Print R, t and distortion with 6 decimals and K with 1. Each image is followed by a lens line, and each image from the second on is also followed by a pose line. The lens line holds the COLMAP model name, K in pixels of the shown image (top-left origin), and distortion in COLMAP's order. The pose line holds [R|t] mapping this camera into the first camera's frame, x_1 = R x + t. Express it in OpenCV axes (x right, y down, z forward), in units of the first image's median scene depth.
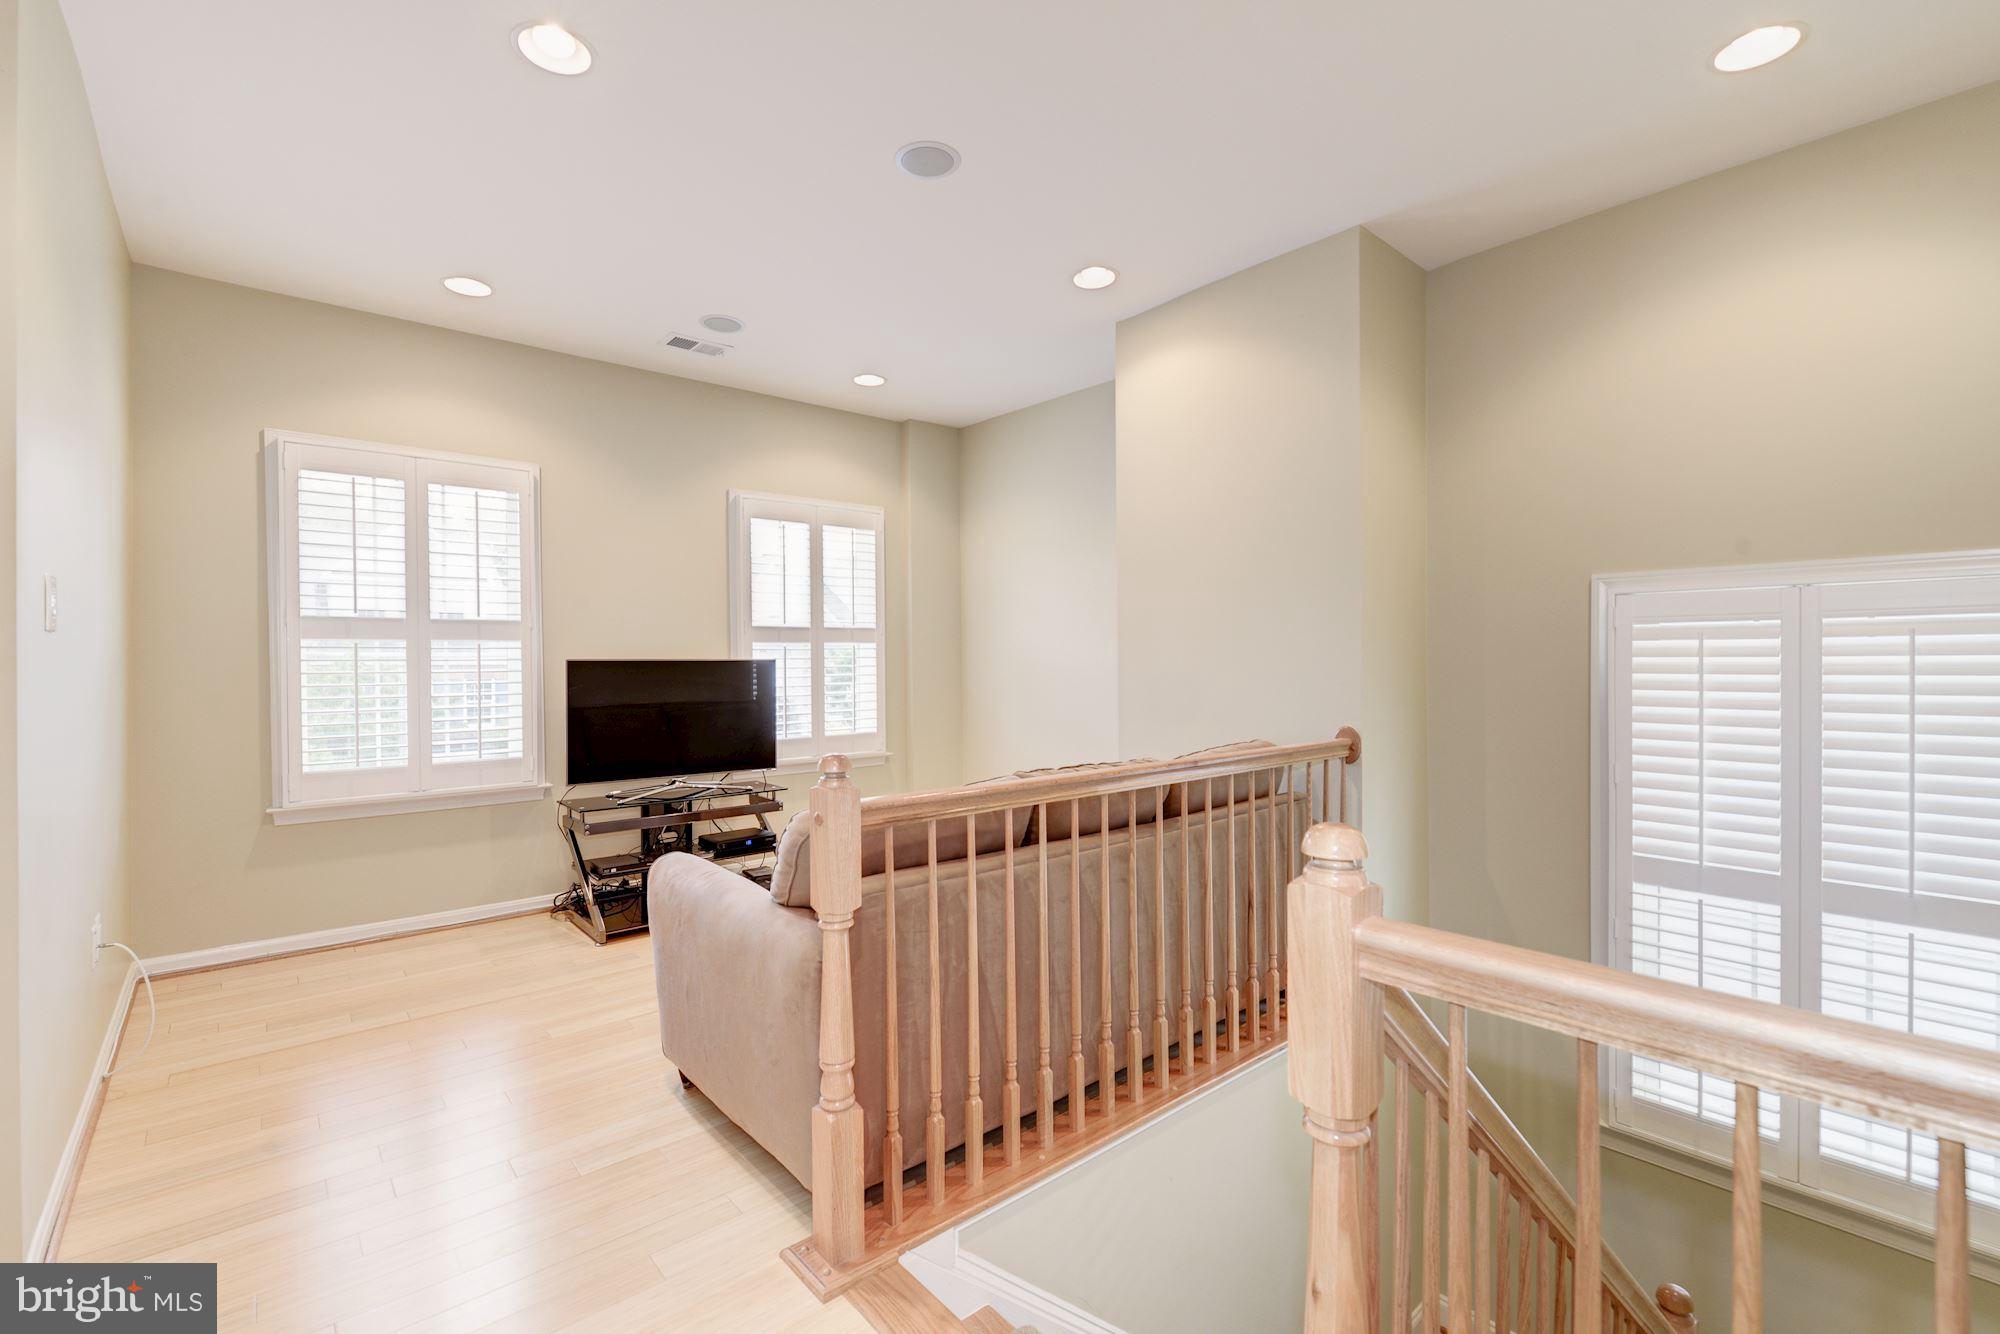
lens RADIAL K [[863.5, 0, 1010.3], [0, 863.5, 666.9], [0, 0, 1]] dist [0.006711, -0.005137]
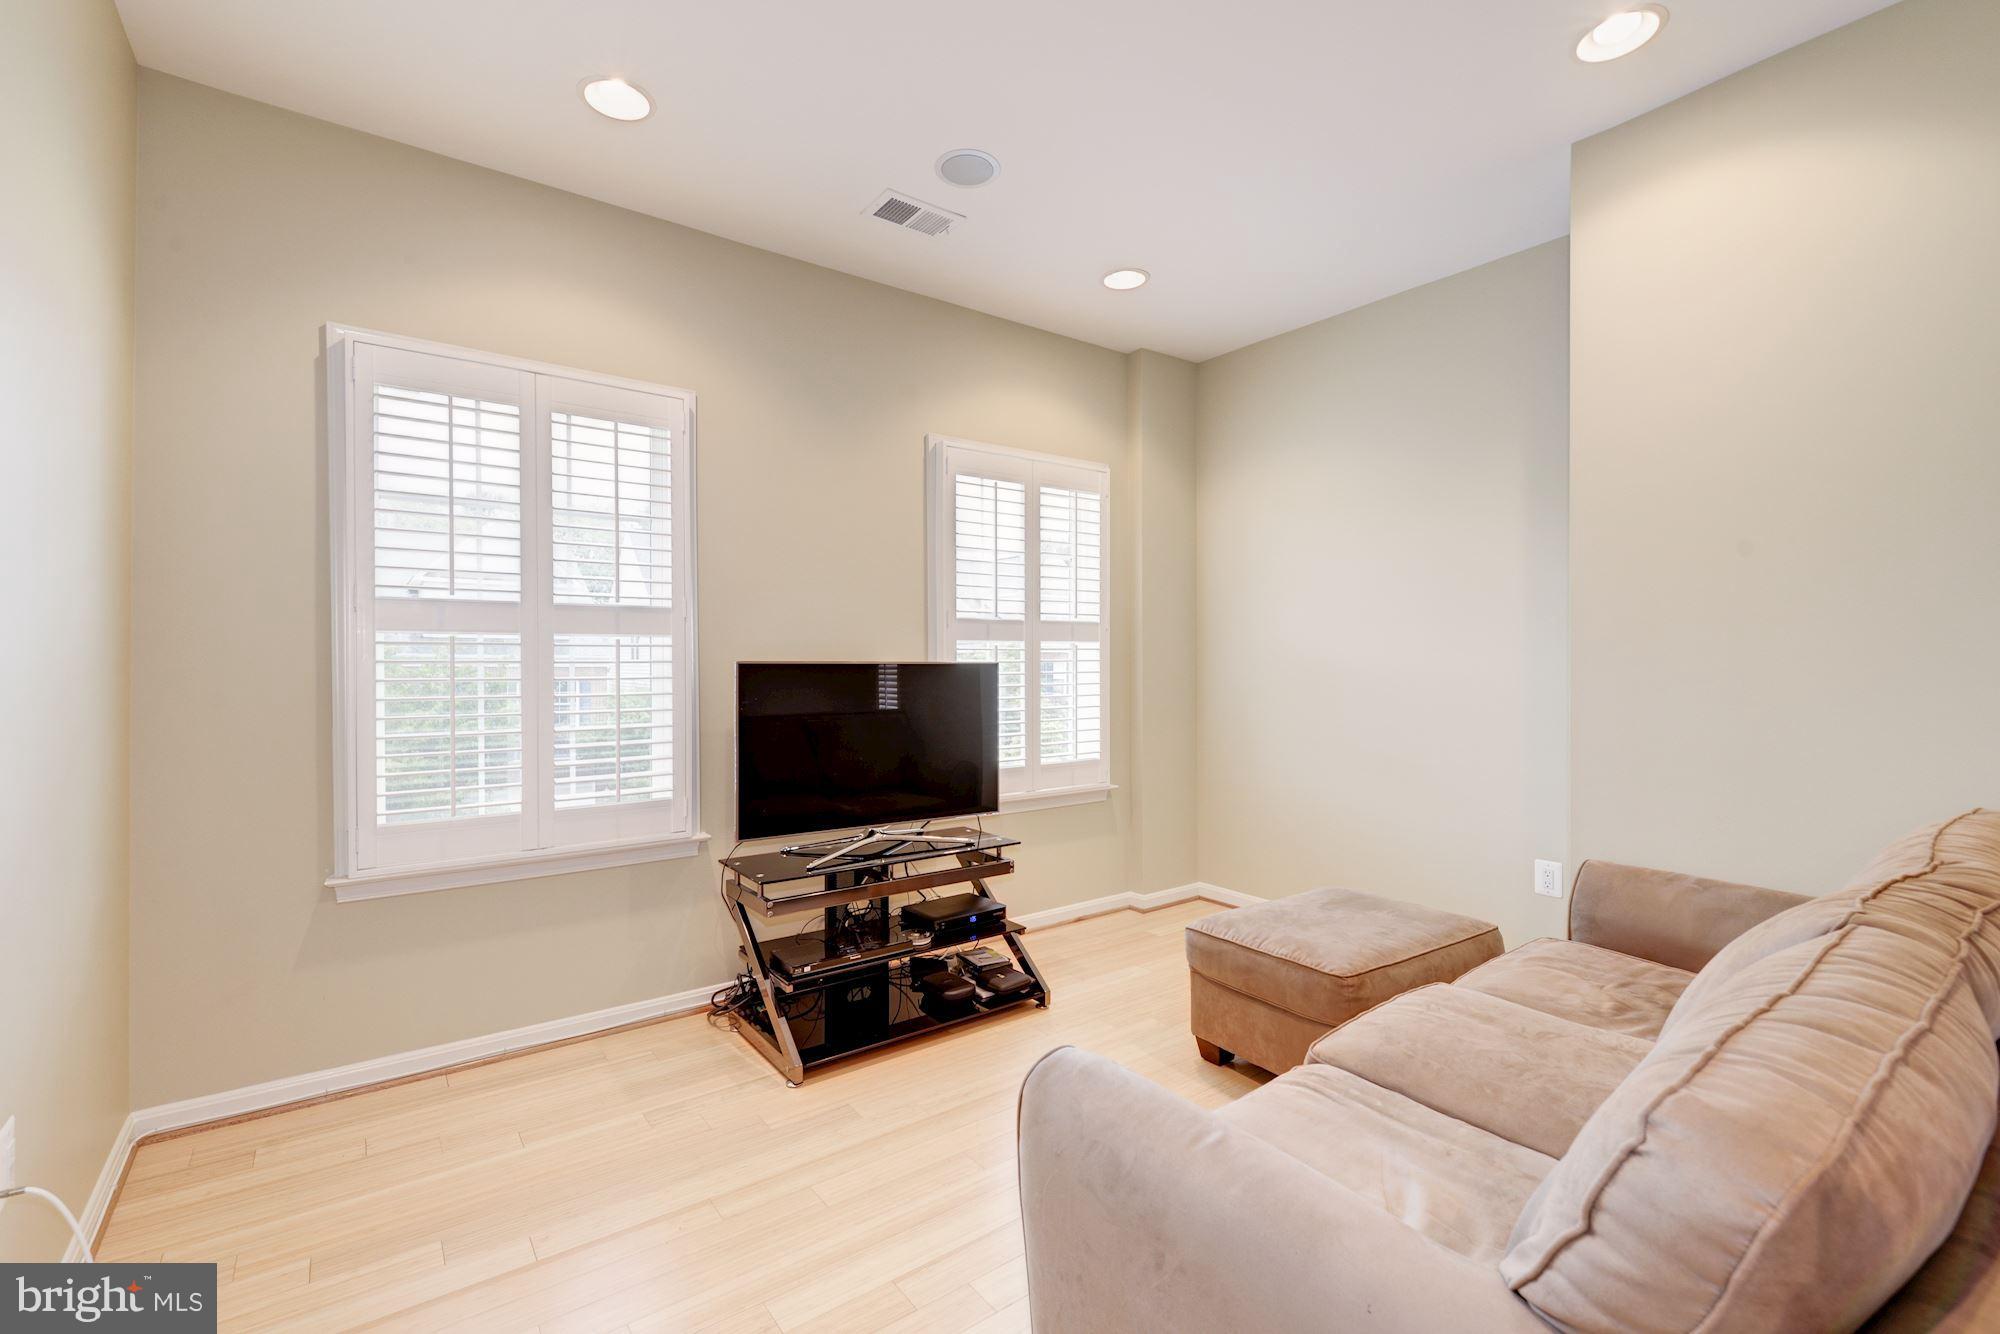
lens RADIAL K [[863.5, 0, 1012.6], [0, 863.5, 672.9], [0, 0, 1]] dist [0.006711, -0.005137]
pose [[0.996677, 0.009814, -0.080867, -0.225963], [-0.009310, 0.999935, 0.006604, -0.006539], [0.080926, -0.005830, 0.996703, 0.309364]]
